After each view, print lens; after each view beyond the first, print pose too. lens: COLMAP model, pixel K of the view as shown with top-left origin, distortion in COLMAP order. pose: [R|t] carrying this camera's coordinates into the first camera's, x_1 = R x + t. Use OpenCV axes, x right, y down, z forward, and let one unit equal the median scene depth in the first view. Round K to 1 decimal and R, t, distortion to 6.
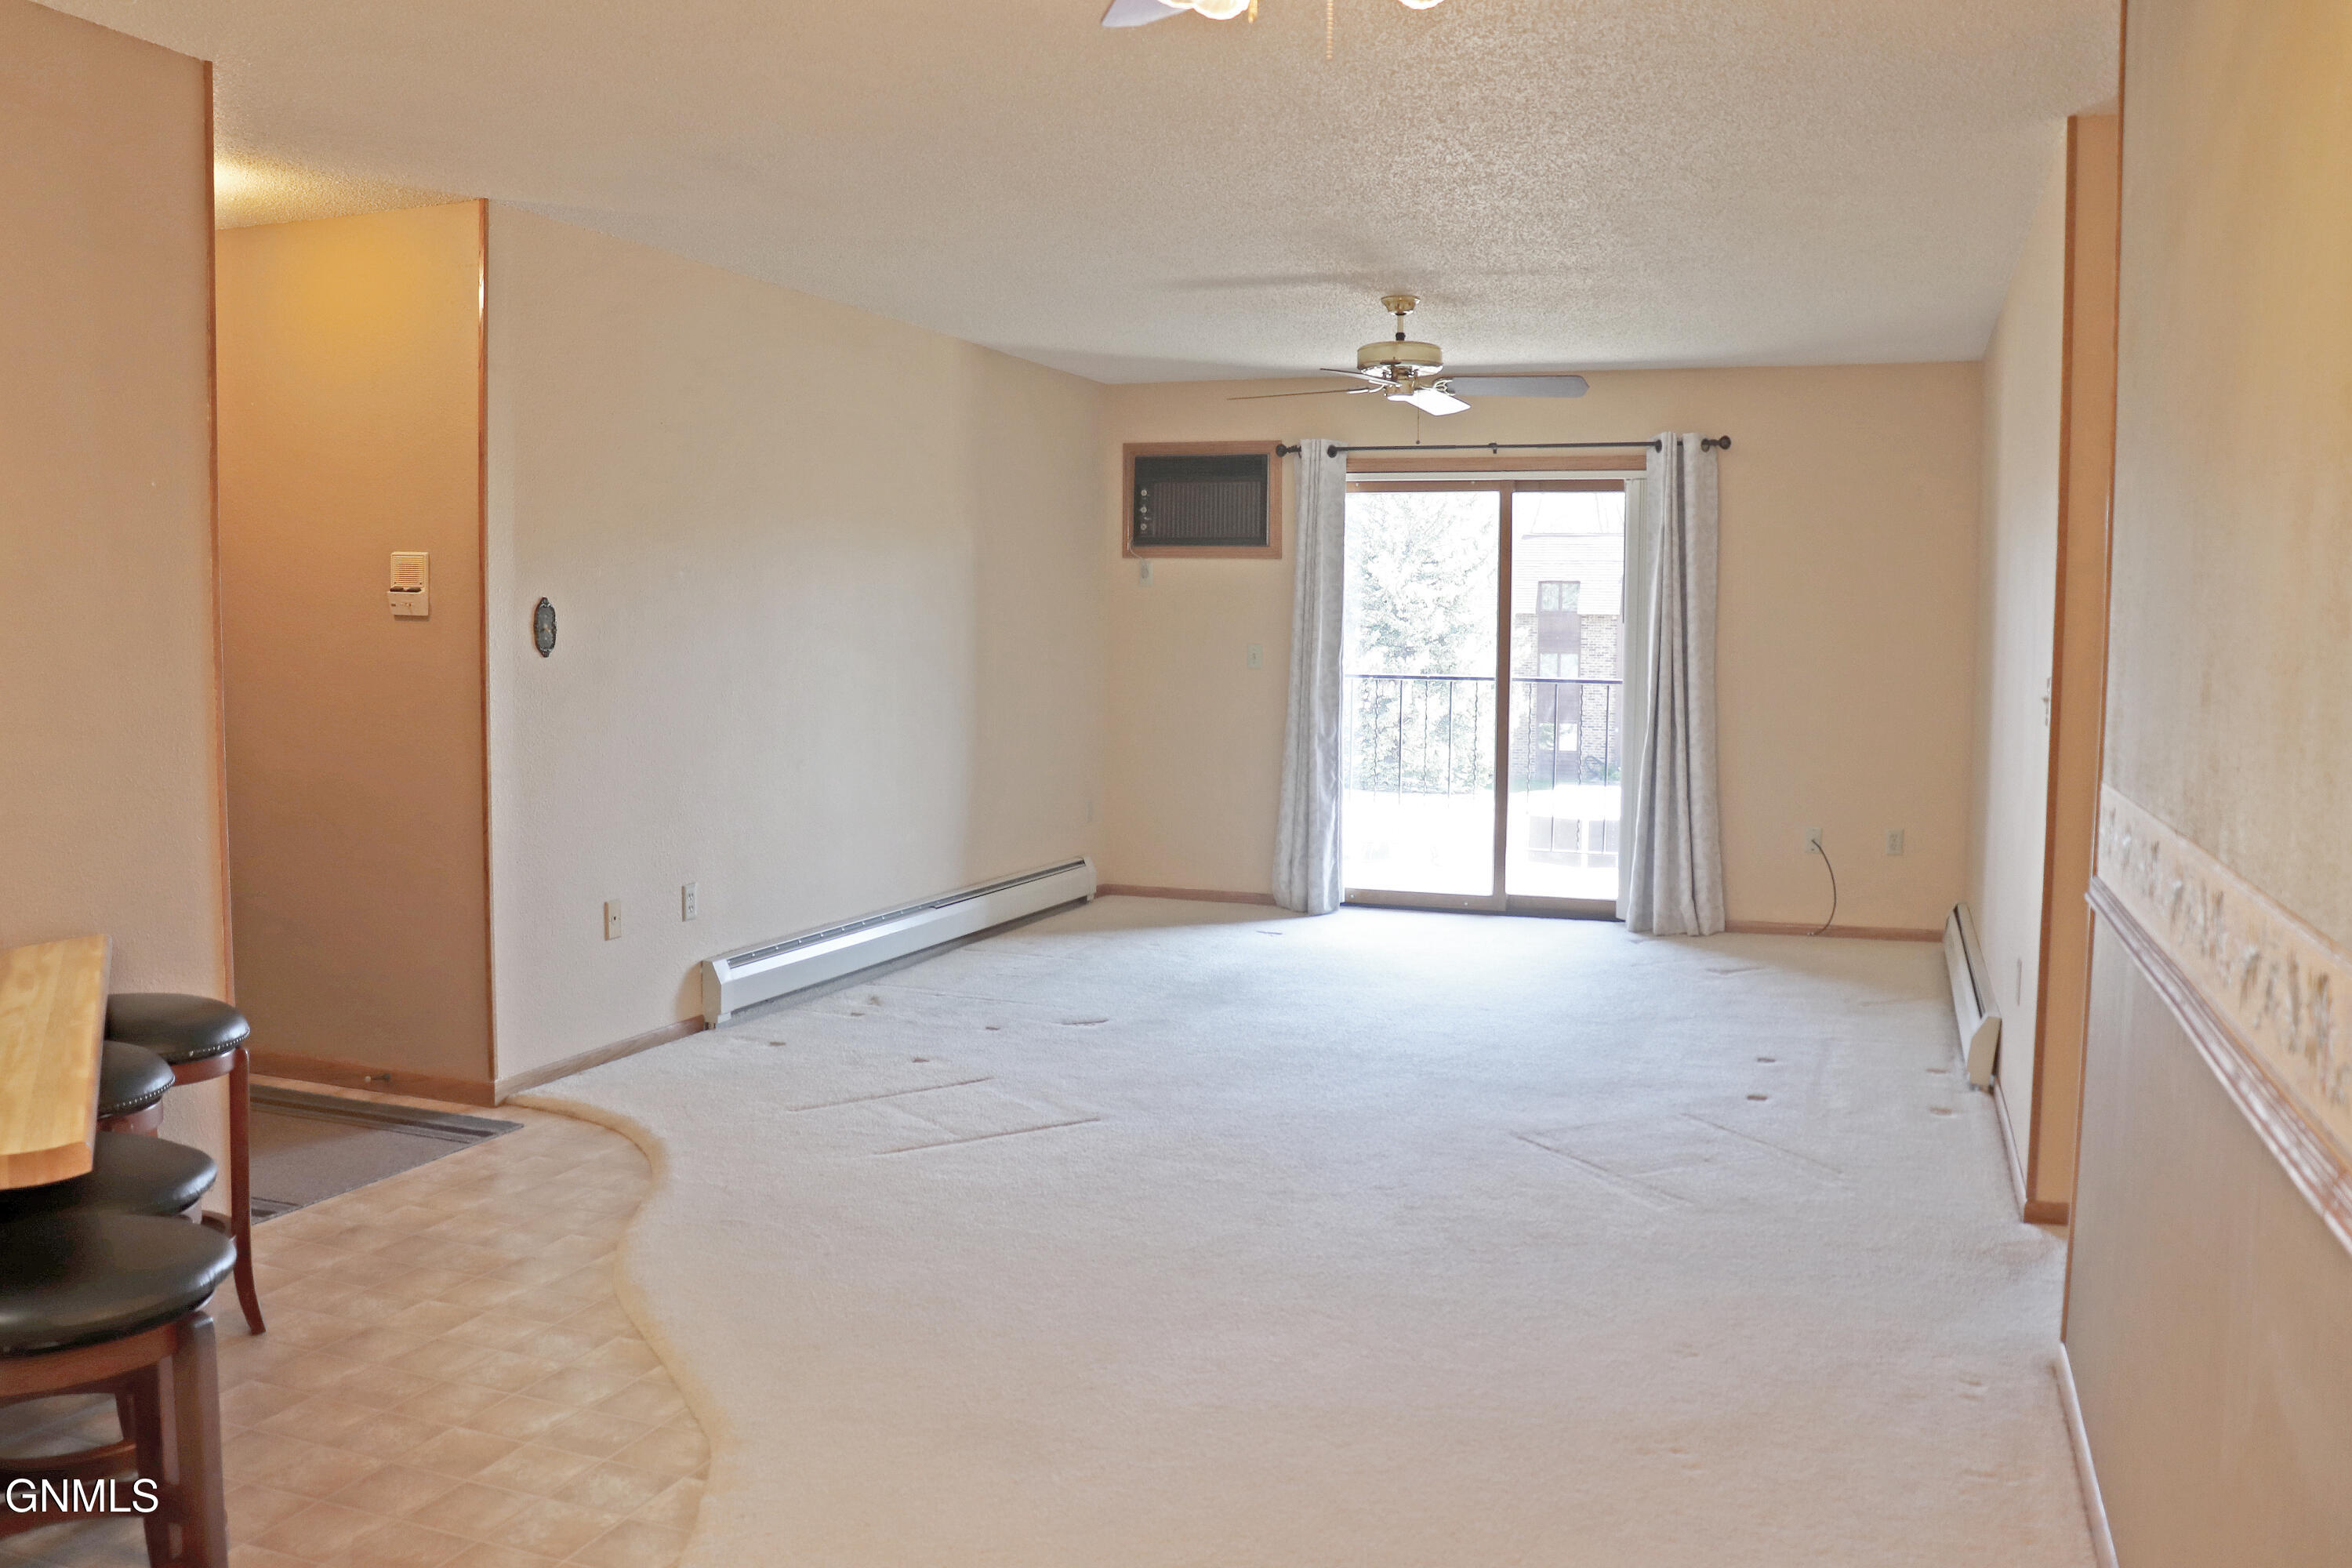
lens RADIAL K [[1948.5, 0, 1167.8], [0, 1948.5, 784.2], [0, 0, 1]] dist [-0.172956, 0.147993]
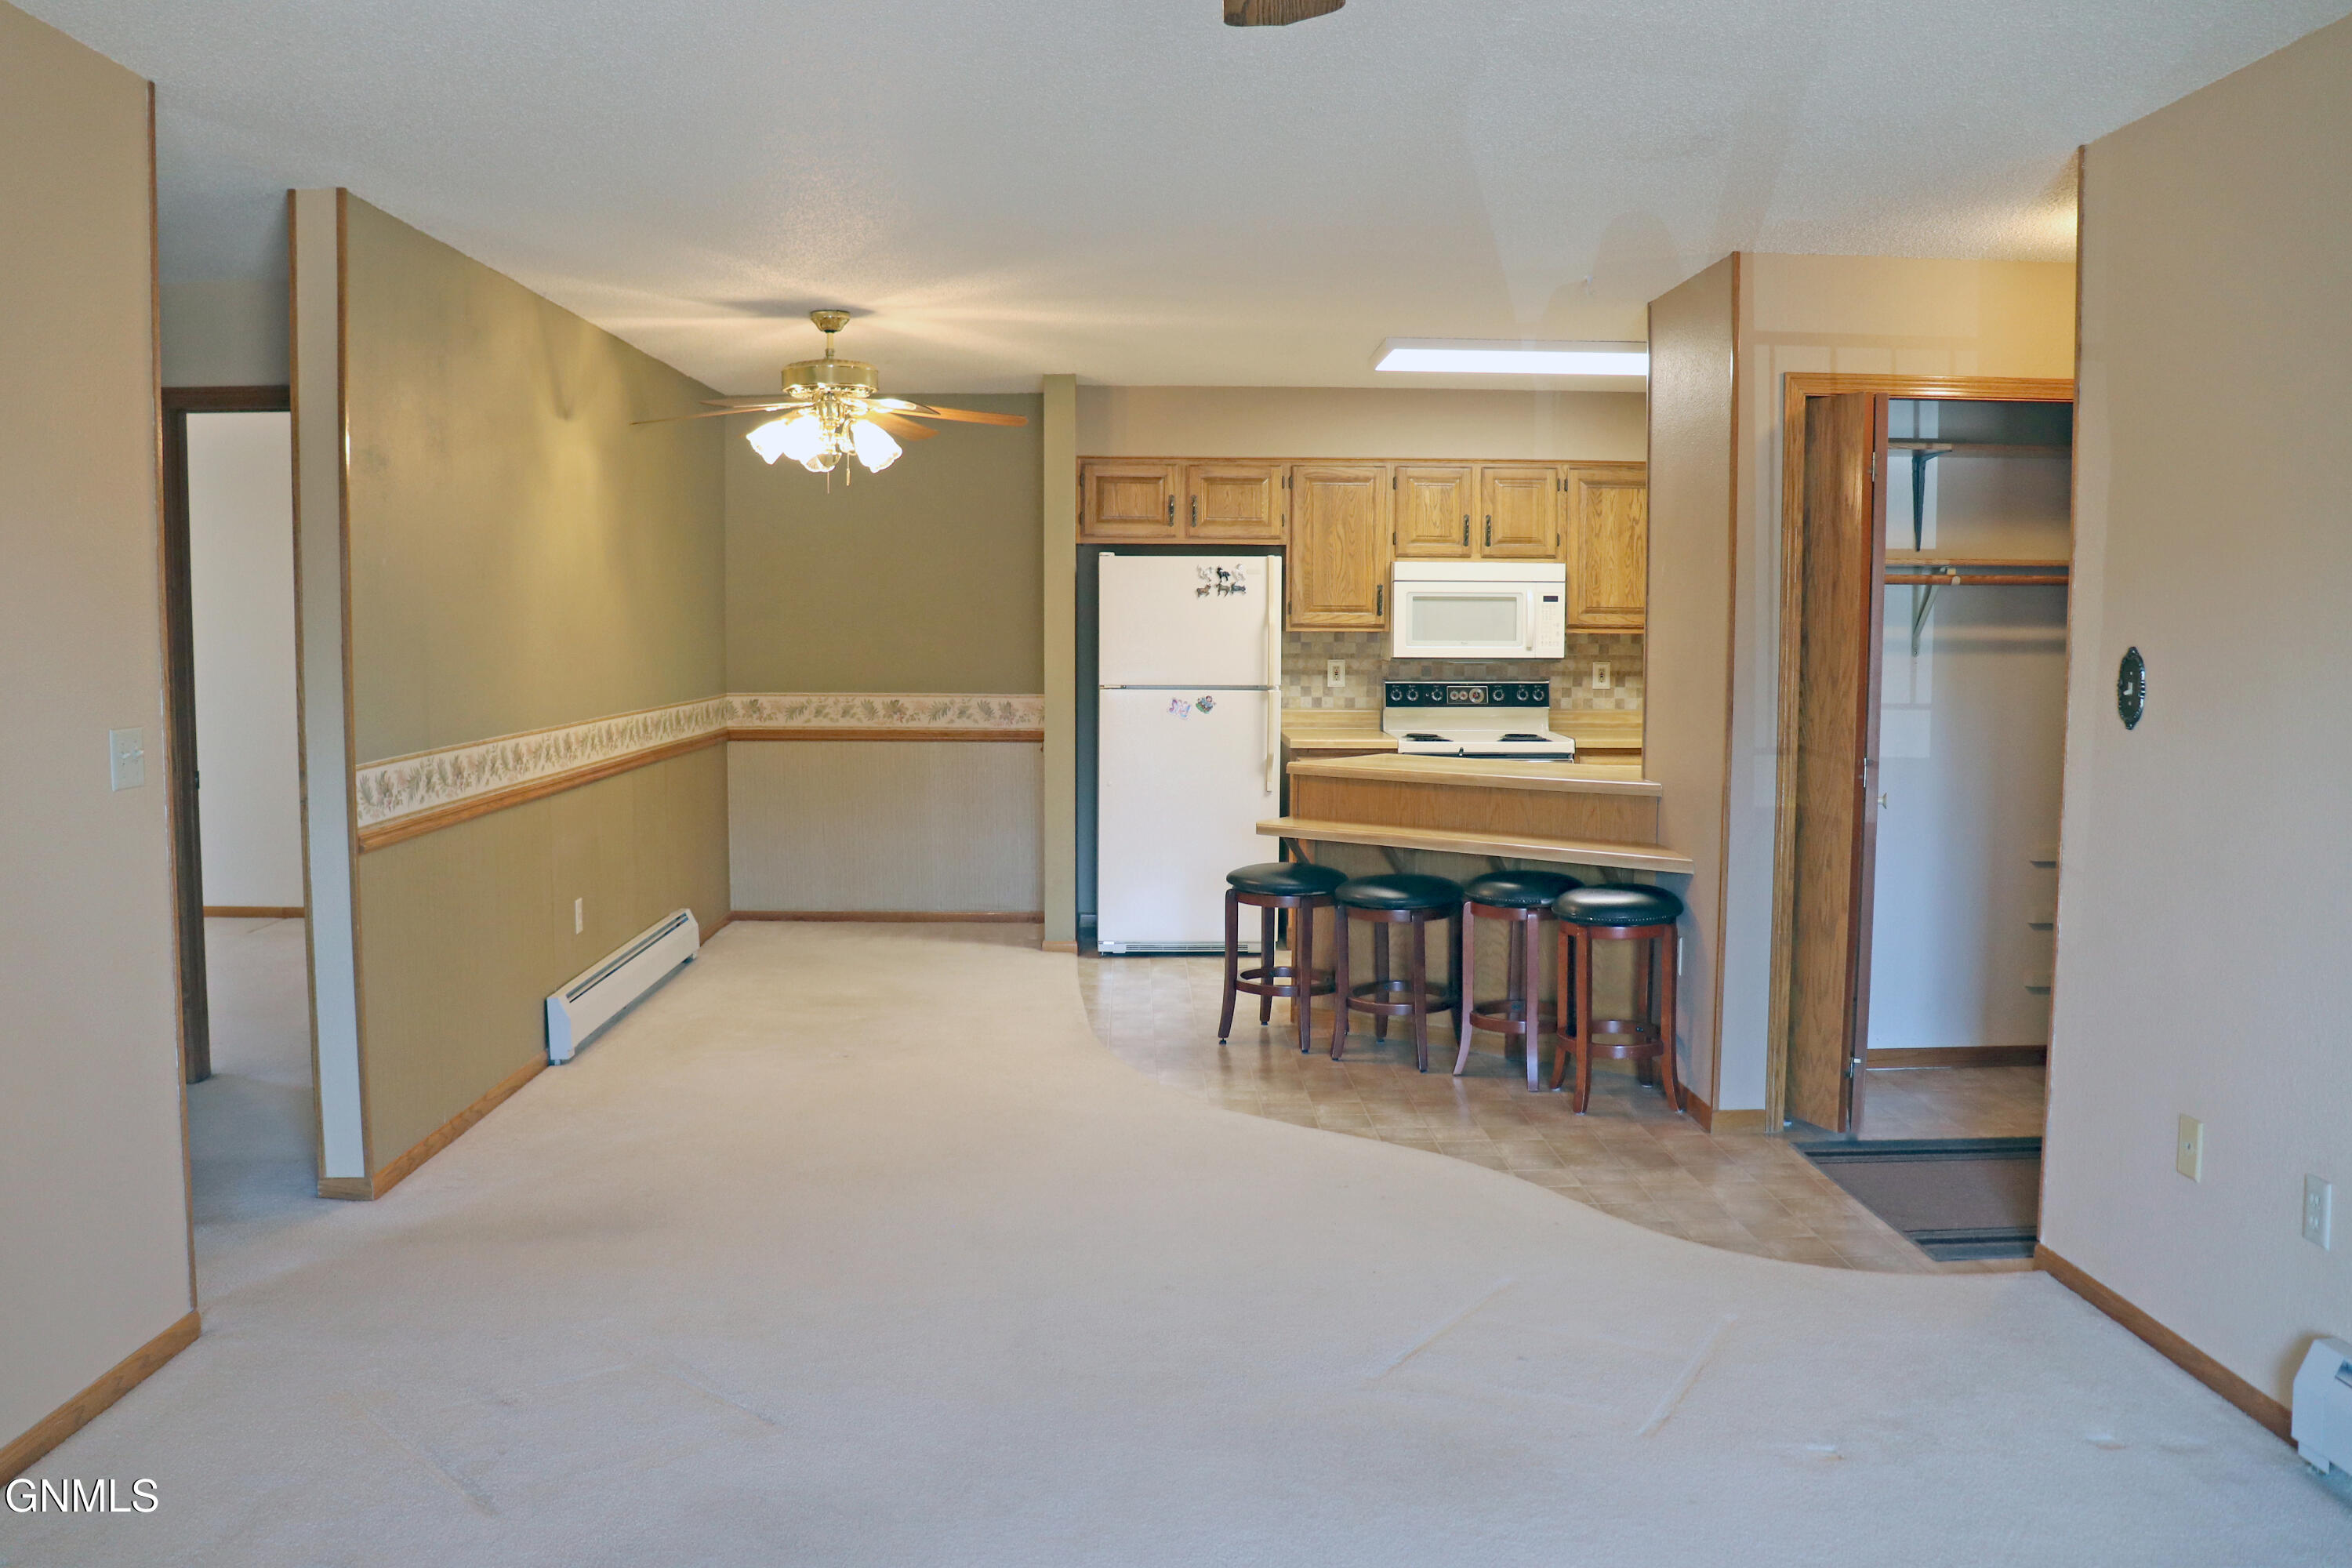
lens RADIAL K [[1948.5, 0, 1168.0], [0, 1948.5, 780.8], [0, 0, 1]] dist [-0.172956, 0.147993]
pose [[-0.930691, 0.018337, -0.365347, 0.168203], [-0.041948, 0.986805, 0.156388, -0.088036], [0.363394, 0.160874, -0.917641, 0.939350]]
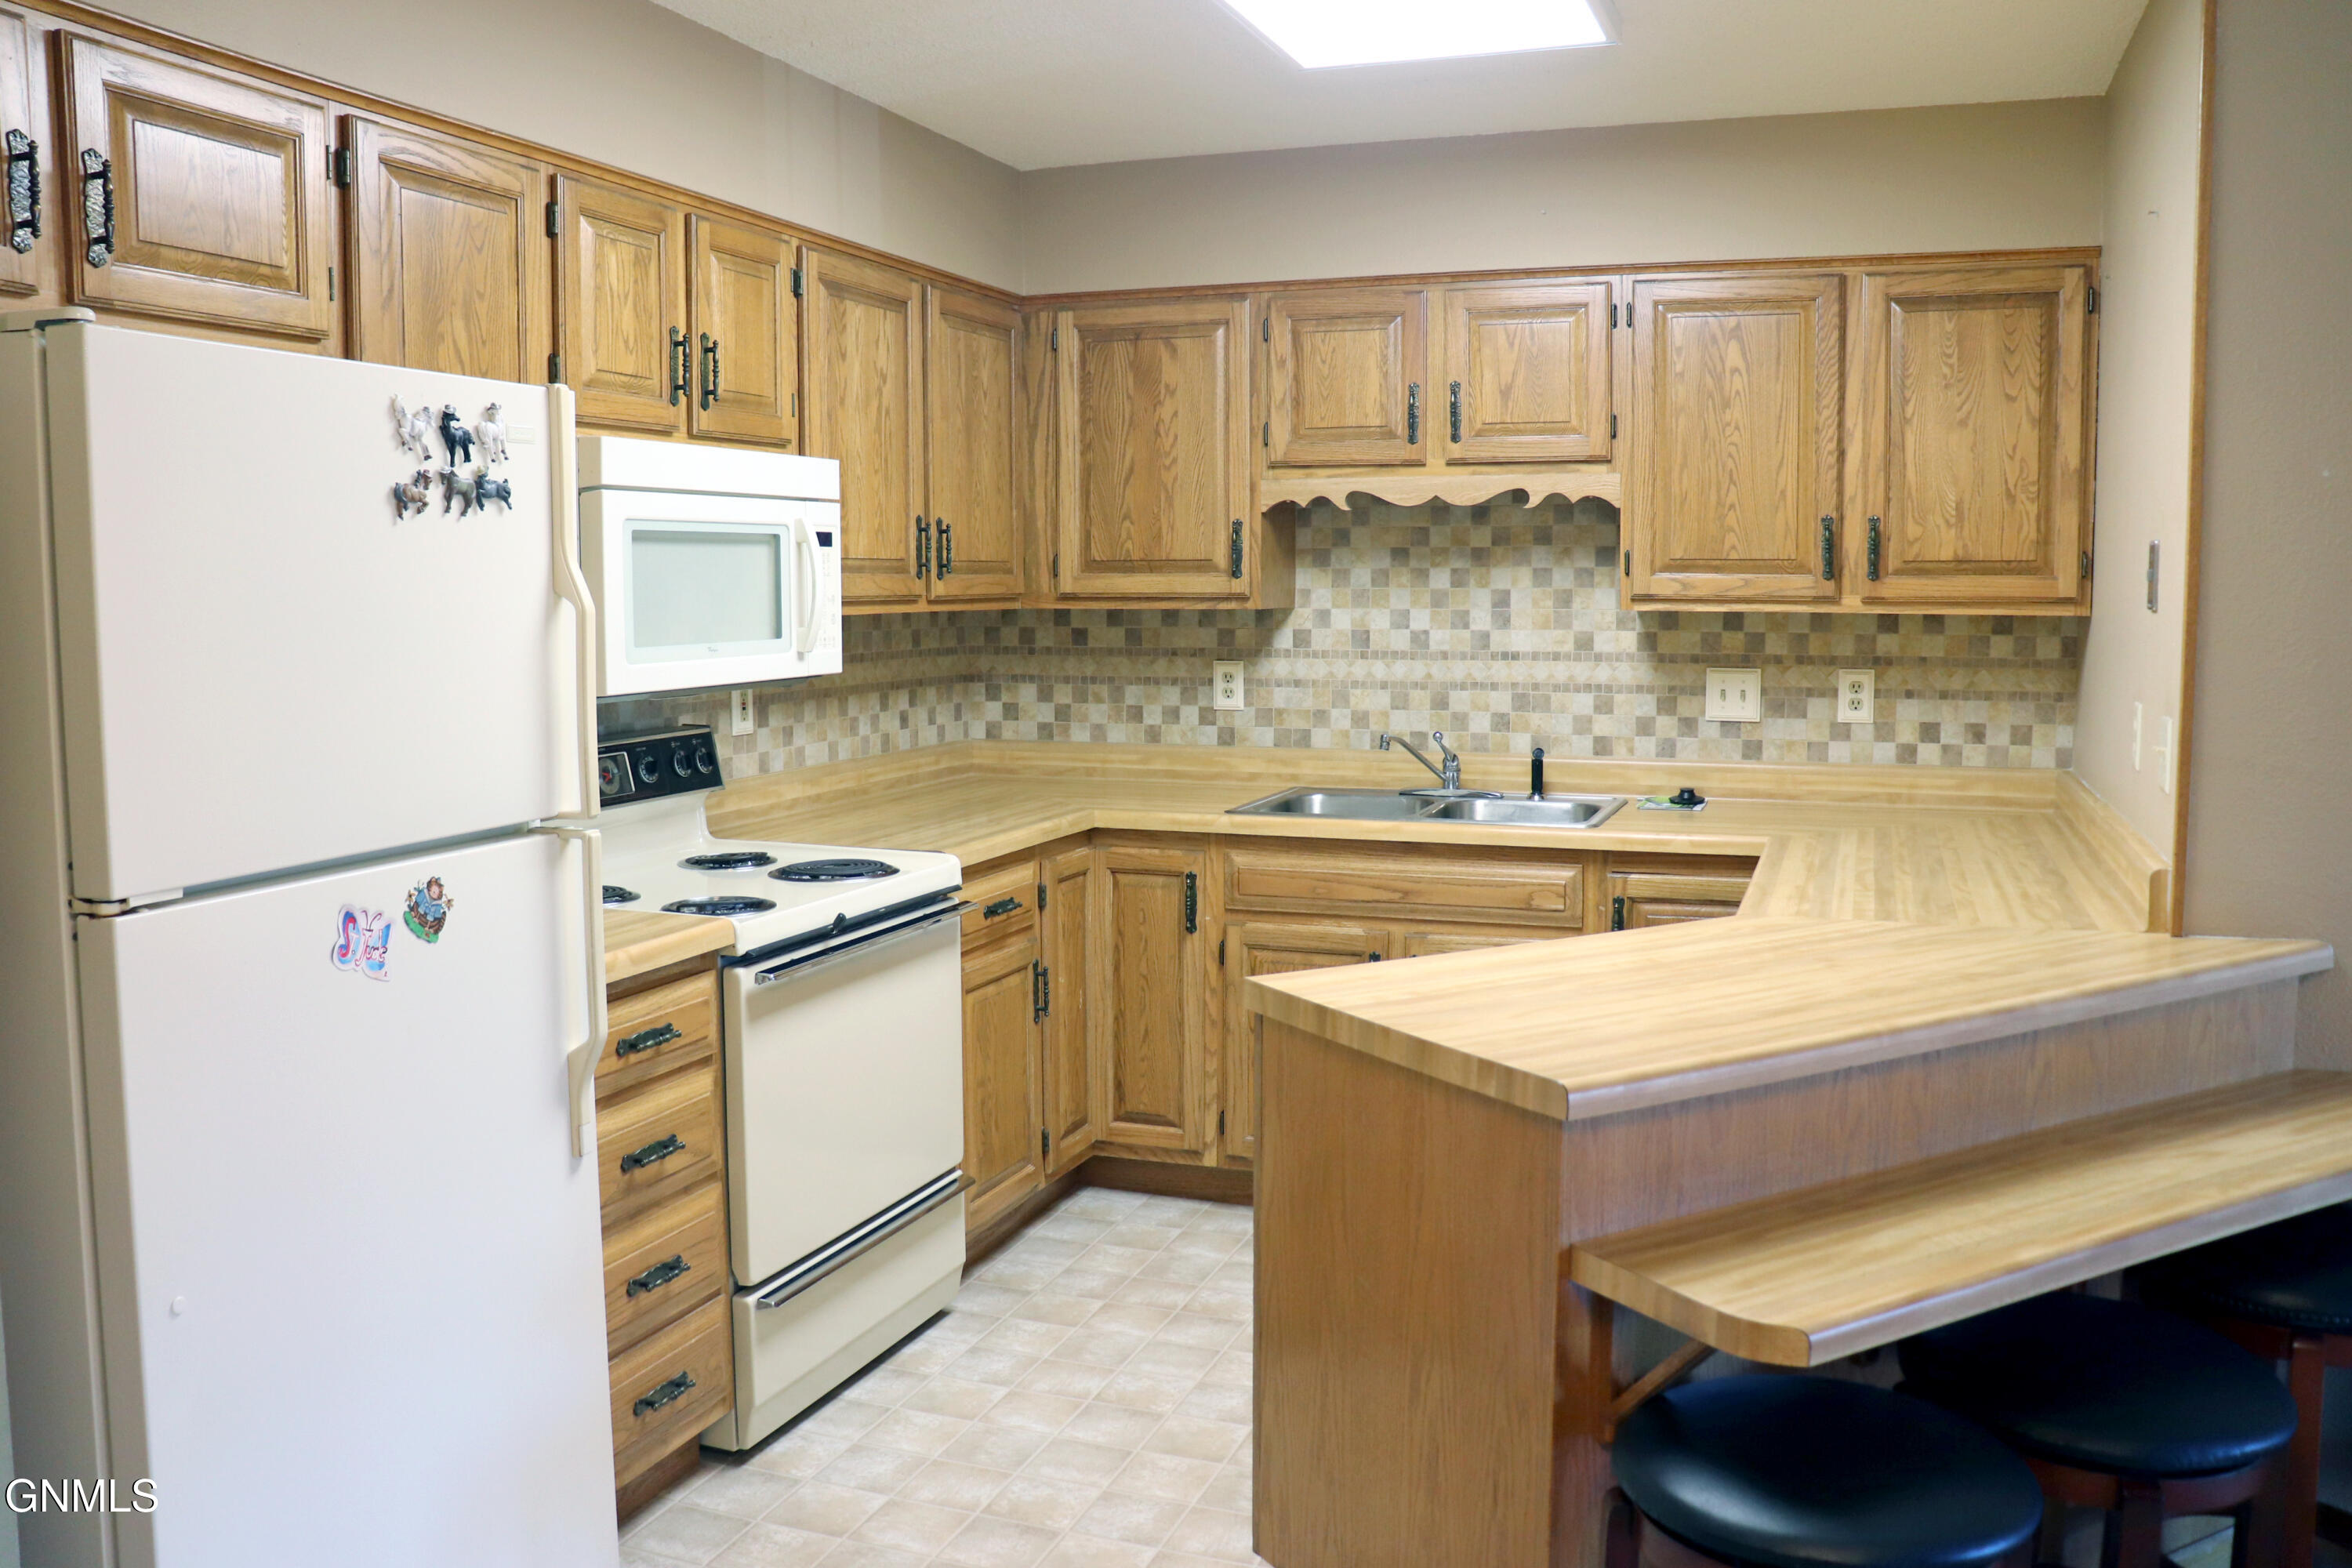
lens RADIAL K [[1948.5, 0, 1171.9], [0, 1948.5, 778.1], [0, 0, 1]] dist [-0.172956, 0.147993]
pose [[-0.001242, 0.090810, -0.995867, 0.057576], [-0.078731, 0.992768, 0.090625, -0.026424], [0.996895, 0.078518, 0.005917, 0.174134]]
